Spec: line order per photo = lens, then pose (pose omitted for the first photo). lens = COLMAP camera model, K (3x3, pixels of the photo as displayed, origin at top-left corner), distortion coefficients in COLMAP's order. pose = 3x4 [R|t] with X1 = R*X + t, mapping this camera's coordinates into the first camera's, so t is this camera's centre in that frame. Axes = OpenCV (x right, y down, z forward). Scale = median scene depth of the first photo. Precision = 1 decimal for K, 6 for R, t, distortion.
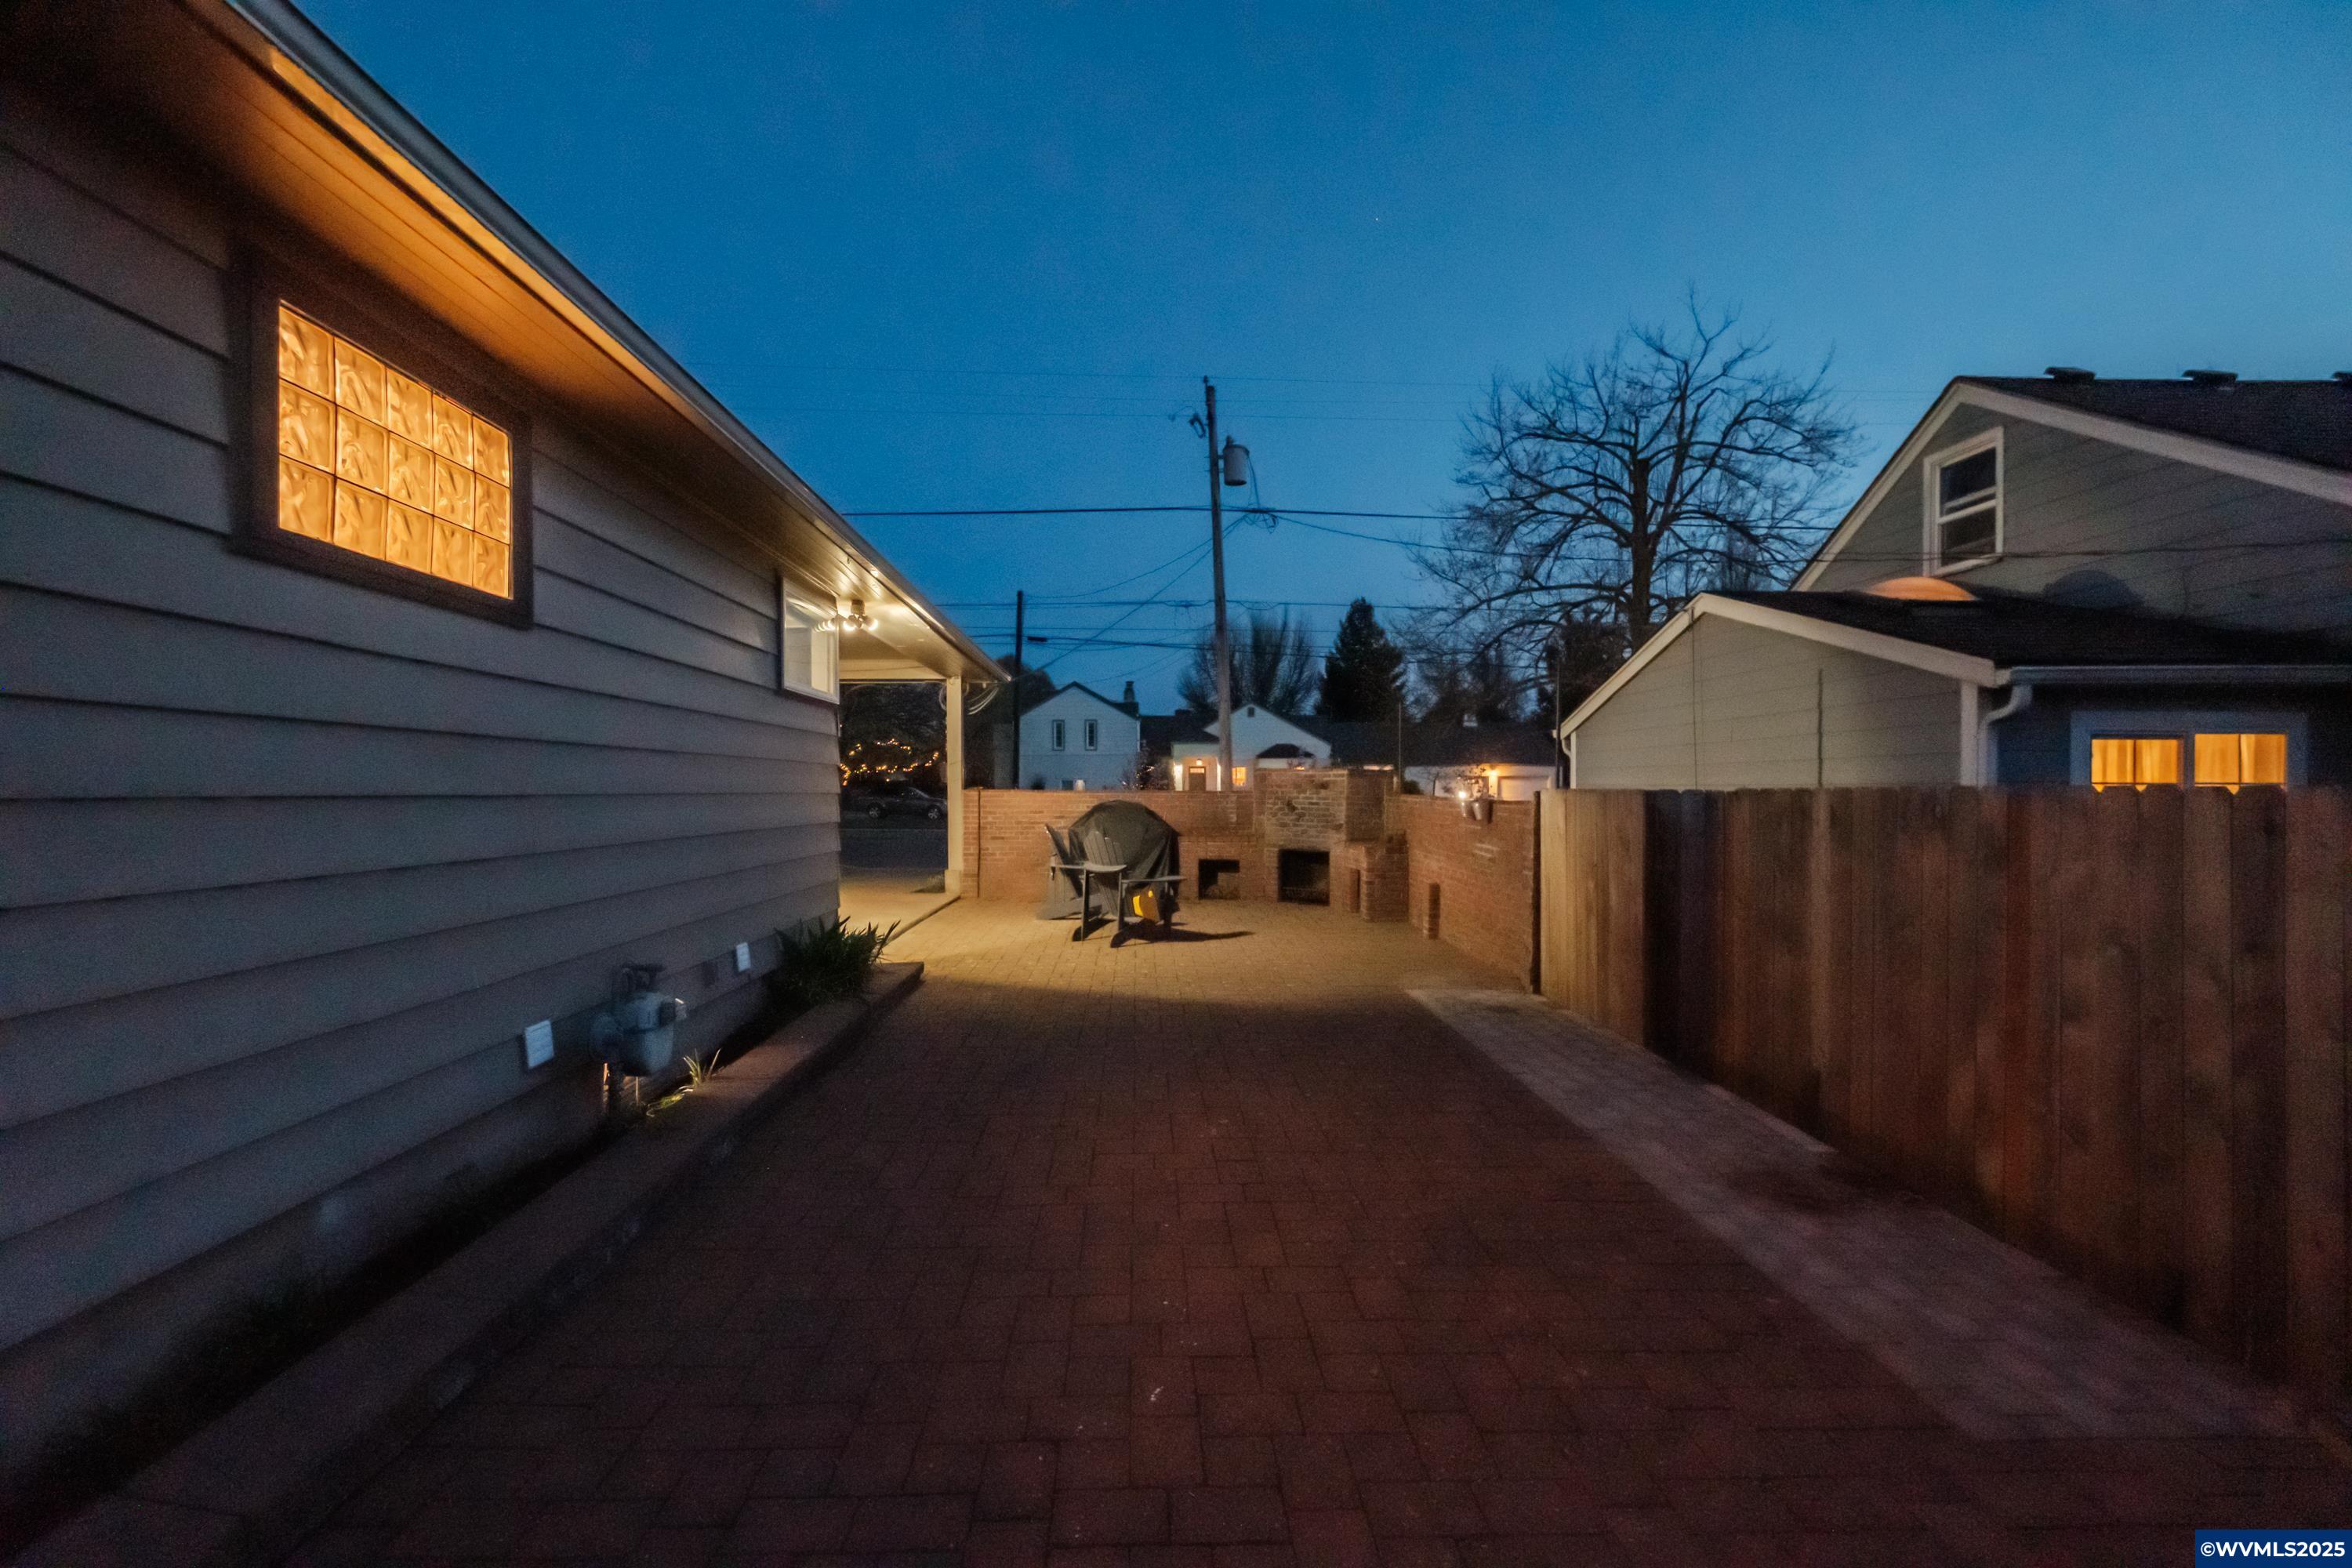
lens RADIAL K [[1052.1, 0, 1176.0], [0, 1052.1, 784.0], [0, 0, 1]] dist [-0.002103, -0.000482]
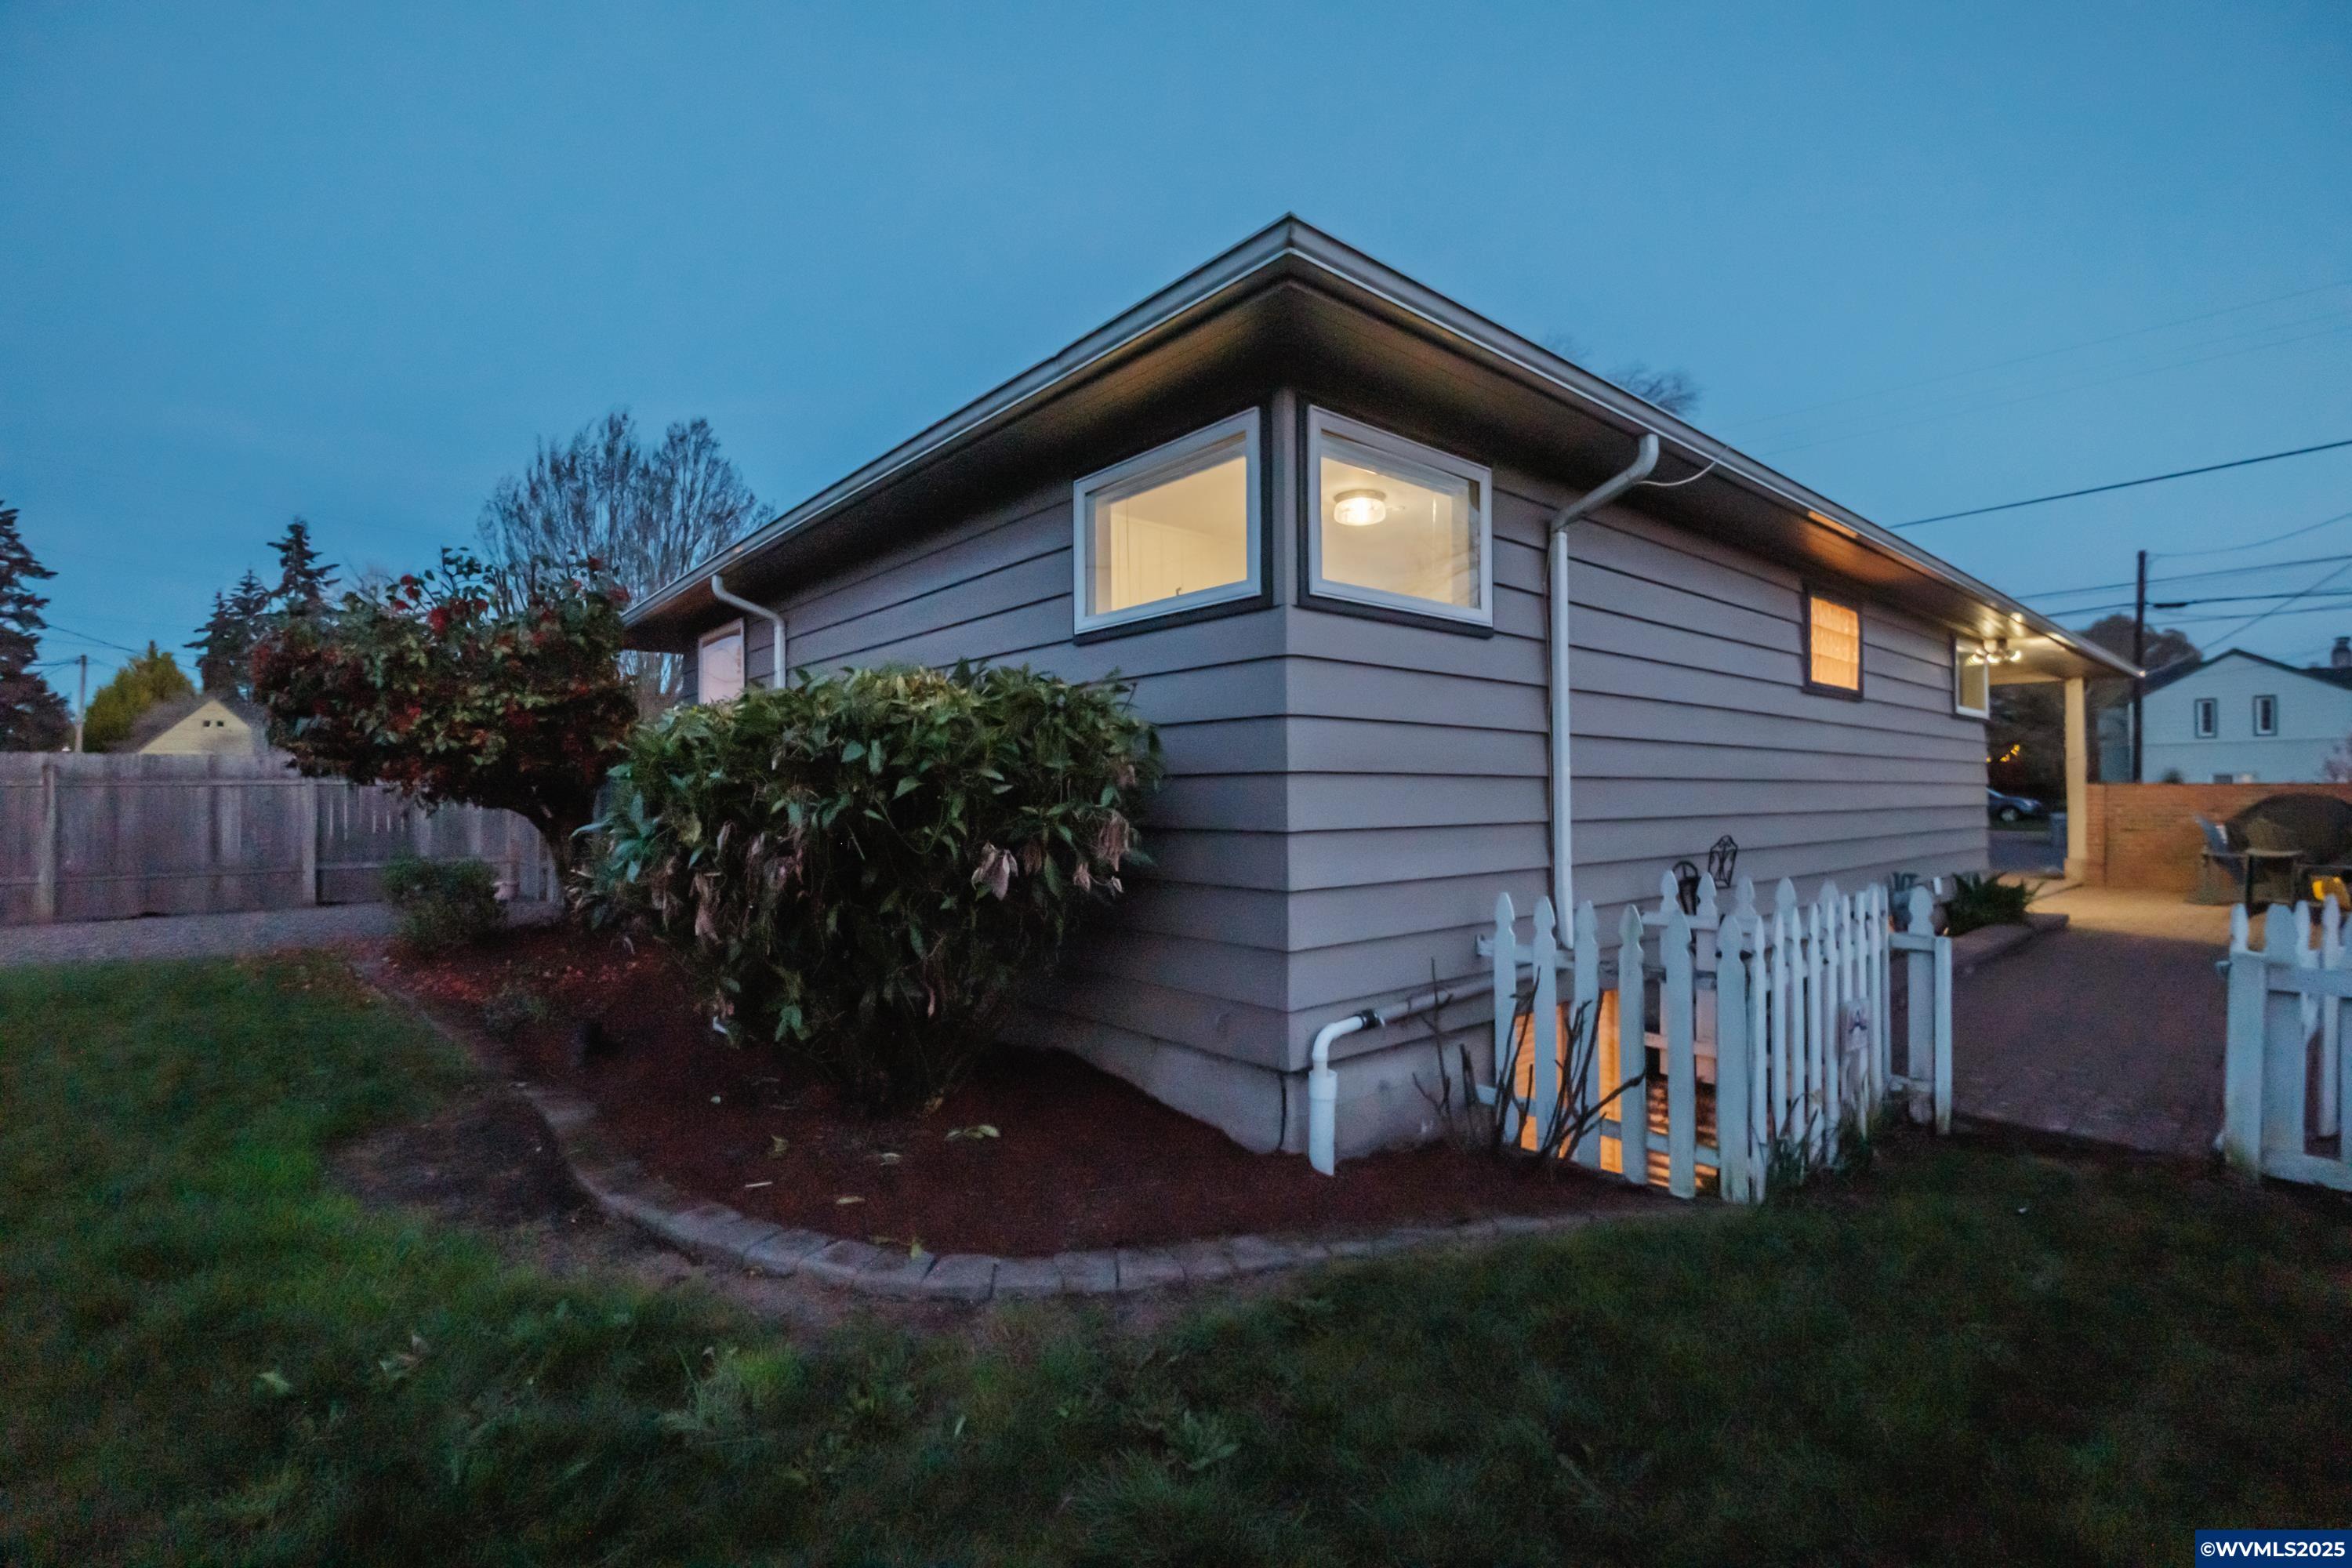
lens RADIAL K [[1052.1, 0, 1176.0], [0, 1052.1, 784.0], [0, 0, 1]] dist [-0.002103, -0.000482]
pose [[0.631734, -0.006052, -0.775162, 0.067673], [0.006150, 0.999977, -0.002796, 0.005933], [0.775161, -0.003001, 0.631756, -0.665106]]
